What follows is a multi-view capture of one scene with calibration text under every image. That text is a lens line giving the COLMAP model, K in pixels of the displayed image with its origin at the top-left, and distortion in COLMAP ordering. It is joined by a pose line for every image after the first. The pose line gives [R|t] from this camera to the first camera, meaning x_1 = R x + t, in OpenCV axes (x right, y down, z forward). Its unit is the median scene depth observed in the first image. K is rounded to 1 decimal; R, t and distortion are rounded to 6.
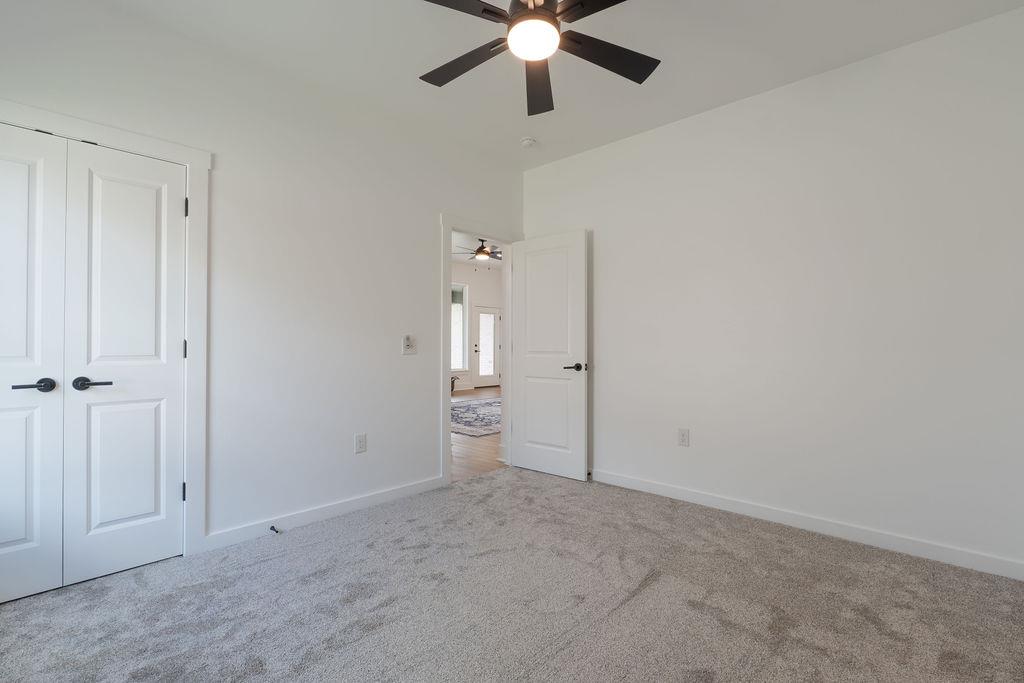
lens RADIAL K [[472.4, 0, 521.8], [0, 472.4, 339.8], [0, 0, 1]] dist [-0.005116, 0.000549]
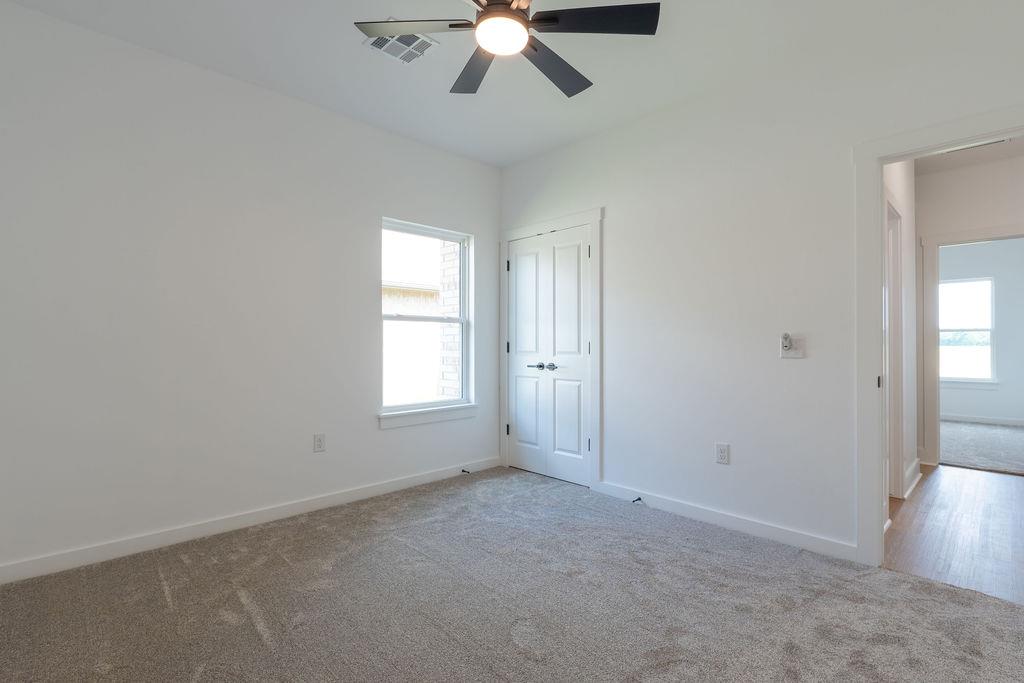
lens RADIAL K [[472.4, 0, 517.1], [0, 472.4, 344.1], [0, 0, 1]] dist [-0.005116, 0.000549]
pose [[-0.056471, -0.011836, -0.998334, 0.740430], [-0.000970, 0.999930, -0.011800, 0.023657], [0.998404, 0.000302, -0.056478, 0.820221]]
